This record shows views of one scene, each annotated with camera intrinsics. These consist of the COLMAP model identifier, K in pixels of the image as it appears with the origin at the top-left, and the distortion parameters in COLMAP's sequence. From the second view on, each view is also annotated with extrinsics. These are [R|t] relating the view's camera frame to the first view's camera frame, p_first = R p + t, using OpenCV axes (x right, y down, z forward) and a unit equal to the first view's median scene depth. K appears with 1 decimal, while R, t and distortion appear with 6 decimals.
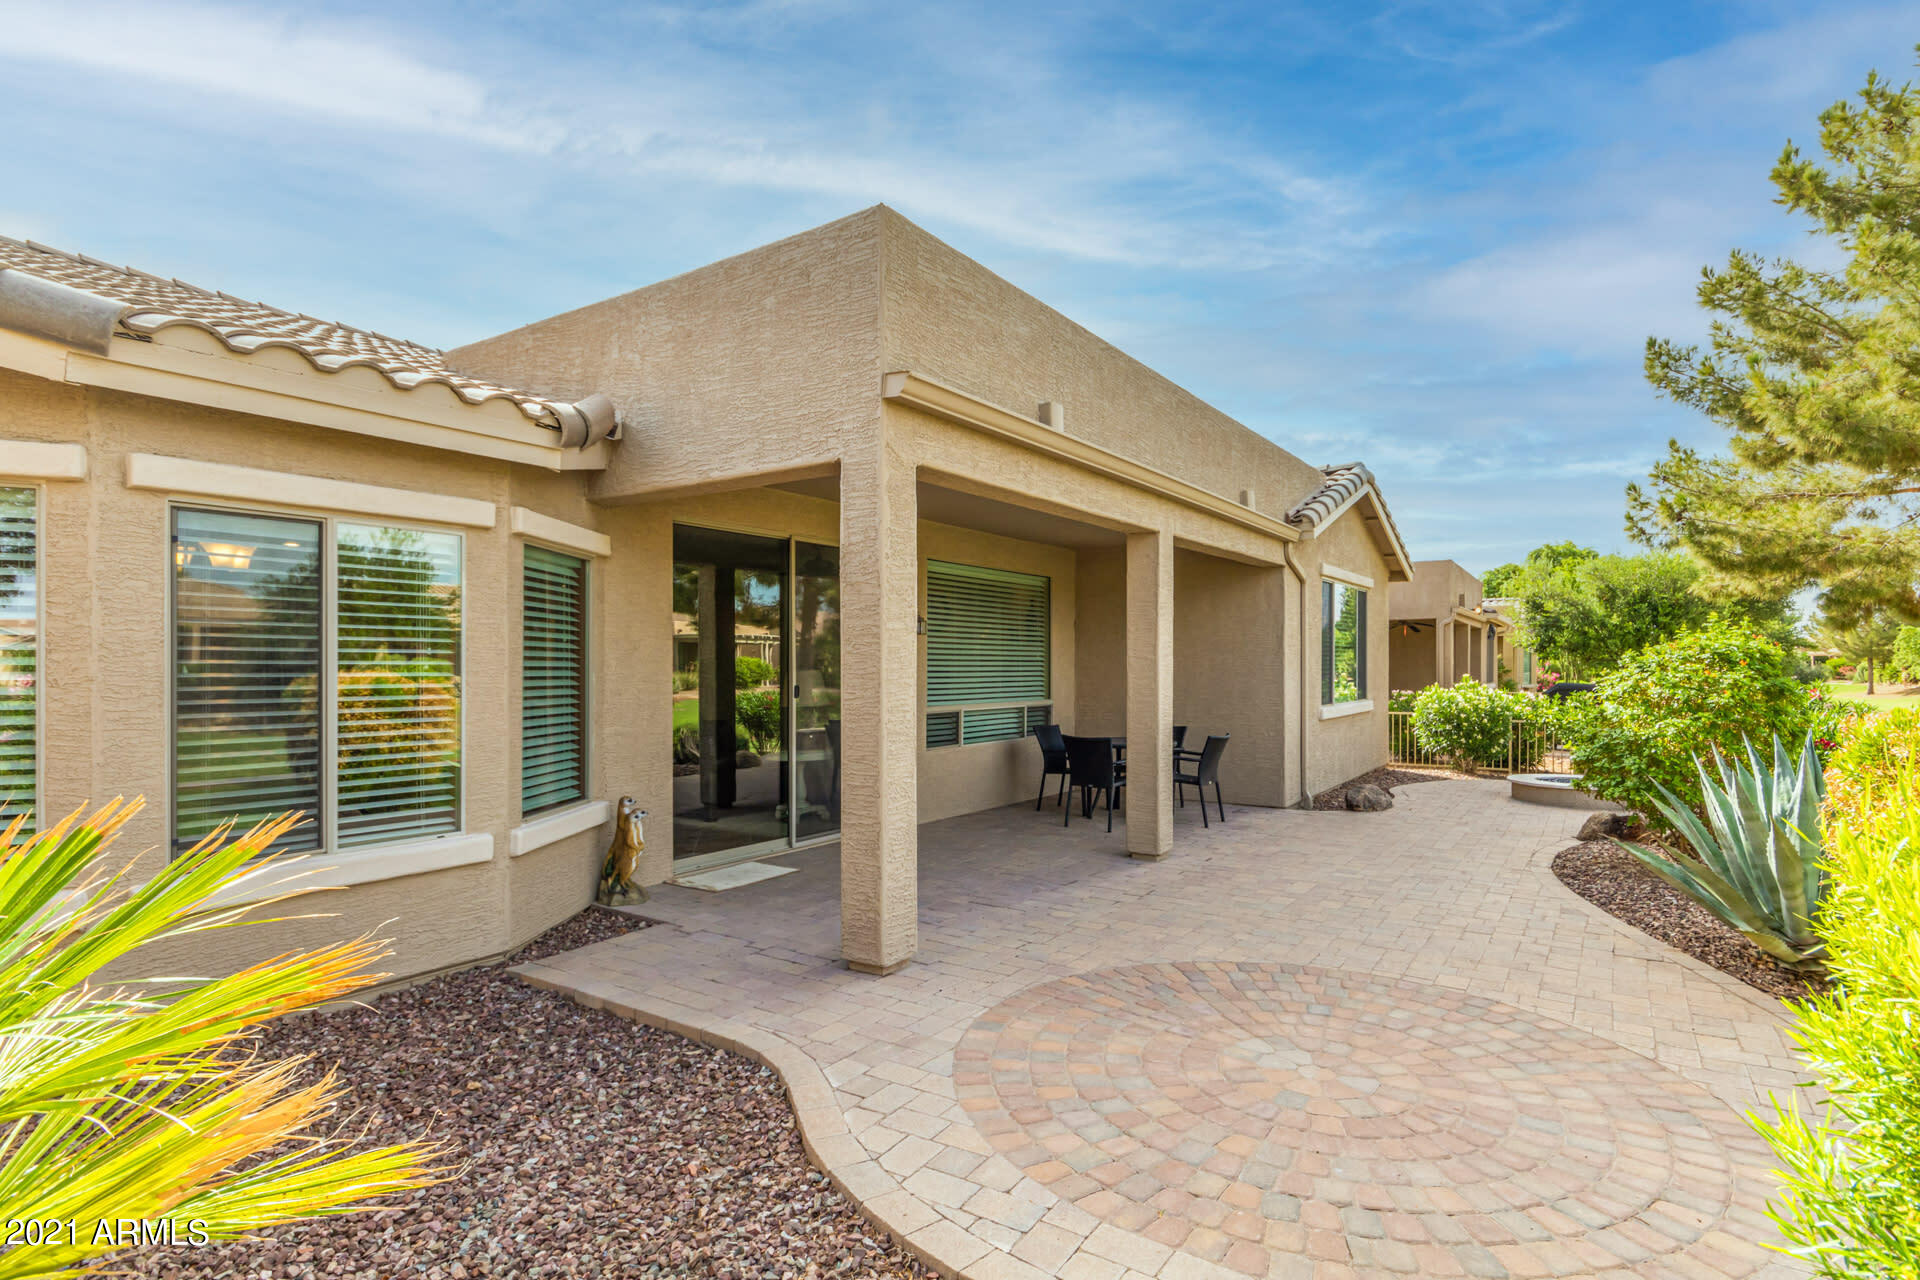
lens RADIAL K [[993.2, 0, 964.1], [0, 993.2, 649.1], [0, 0, 1]] dist [-0.004608, -0.001511]
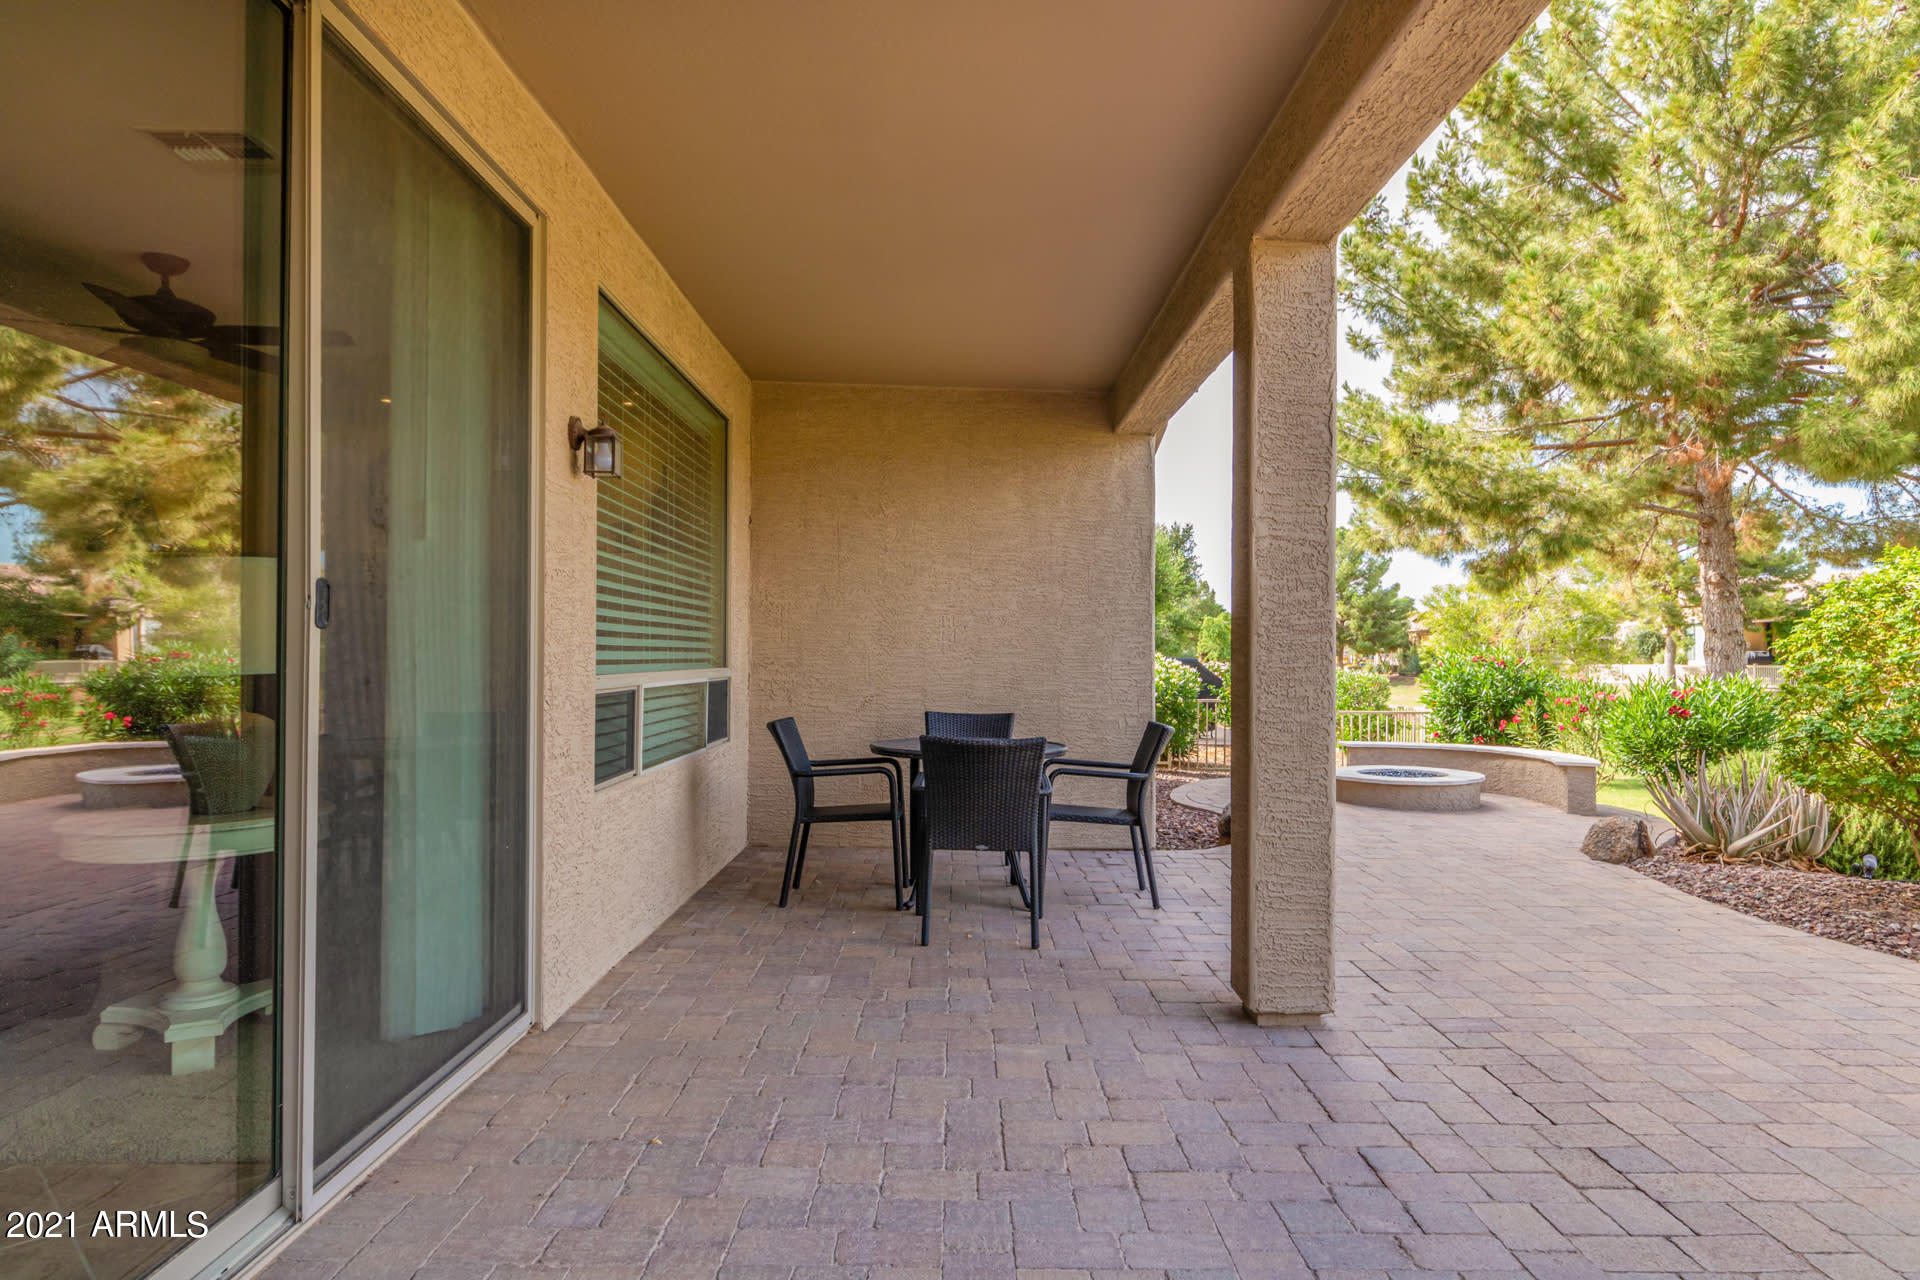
lens RADIAL K [[1167.7, 0, 967.1], [0, 1167.7, 644.4], [0, 0, 1]] dist [-0.001726, -0.000153]
pose [[0.827228, 0.007020, 0.561822, -0.319830], [-0.011933, 0.999916, 0.005075, 0.080538], [-0.561739, -0.010903, 0.827243, 1.052038]]
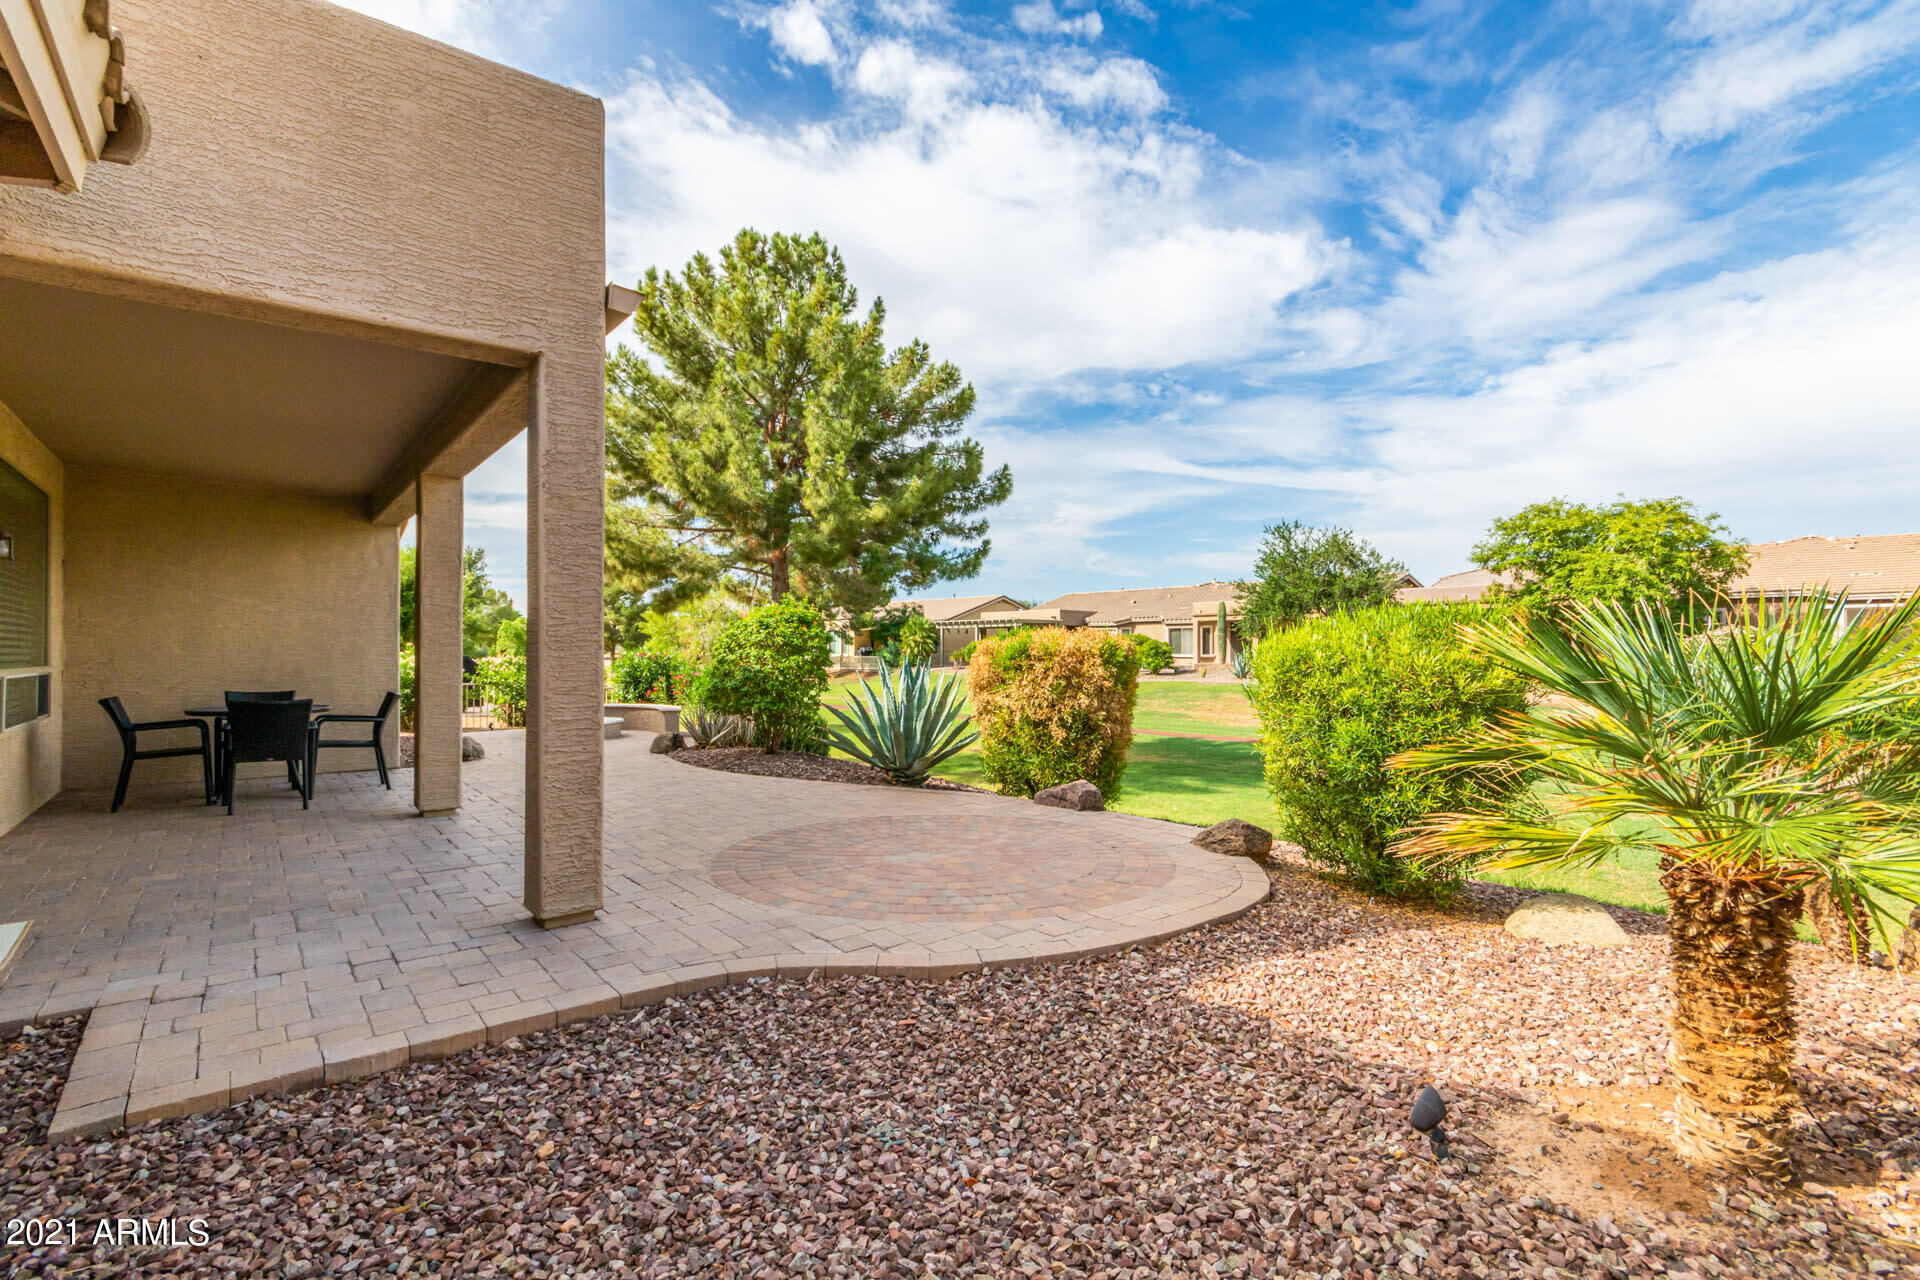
lens RADIAL K [[875.5, 0, 963.6], [0, 875.5, 654.5], [0, 0, 1]] dist [-0.002062, 0.000468]
pose [[0.292993, -0.005811, 0.956097, -0.750574], [-0.013852, 0.999851, 0.010322, 0.061891], [-0.956014, -0.016268, 0.292869, 0.412813]]
